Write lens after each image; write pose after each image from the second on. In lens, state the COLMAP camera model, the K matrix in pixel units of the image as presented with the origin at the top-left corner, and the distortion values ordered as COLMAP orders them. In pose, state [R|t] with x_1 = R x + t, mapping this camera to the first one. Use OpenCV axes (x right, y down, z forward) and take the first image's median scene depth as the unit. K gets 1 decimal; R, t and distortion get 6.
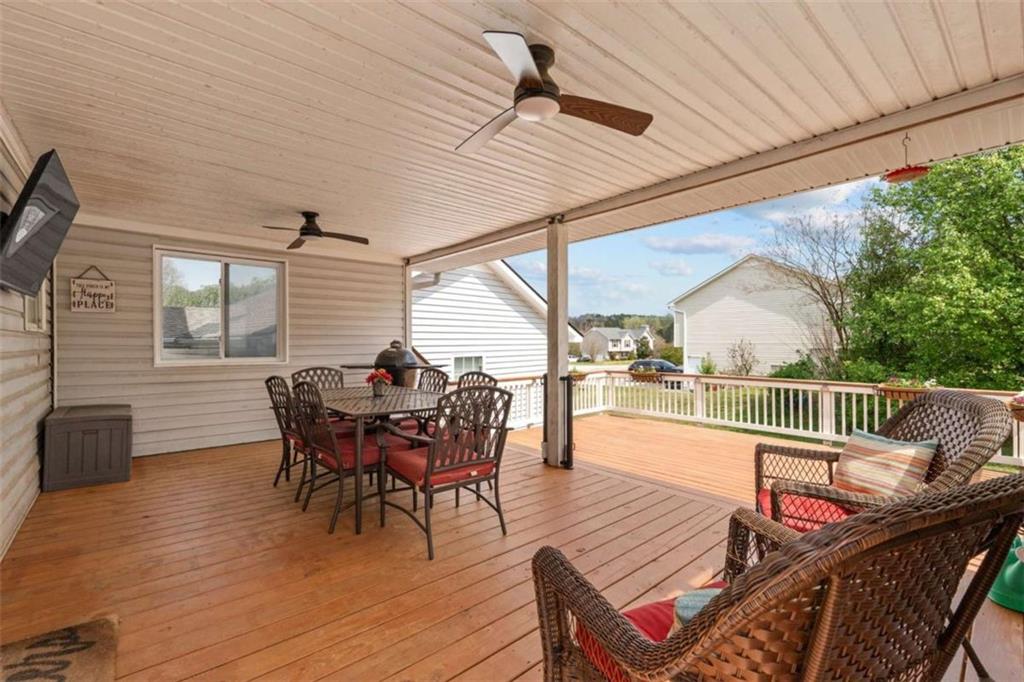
lens RADIAL K [[452.4, 0, 514.0], [0, 452.4, 347.9], [0, 0, 1]] dist [-0.000873, 0.000013]
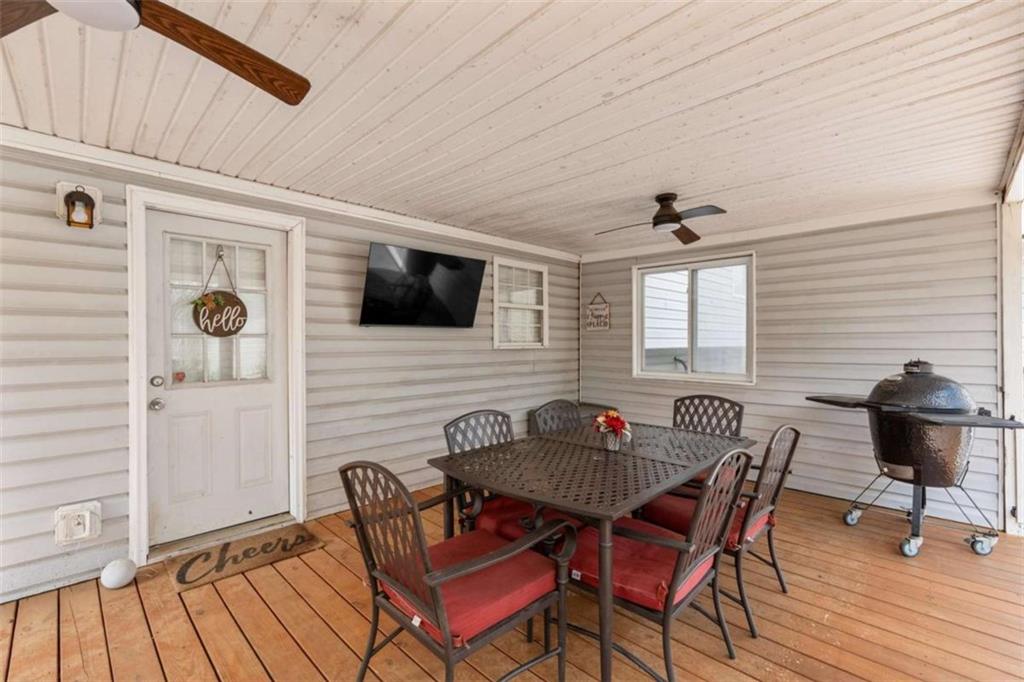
lens RADIAL K [[450.5, 0, 510.0], [0, 450.5, 352.3], [0, 0, 1]] dist [-0.003884, -0.000253]
pose [[0.073800, 0.025247, -0.996953, 0.284278], [-0.007266, 0.999667, 0.024778, -0.044842], [0.997247, 0.005415, 0.073959, 0.637271]]
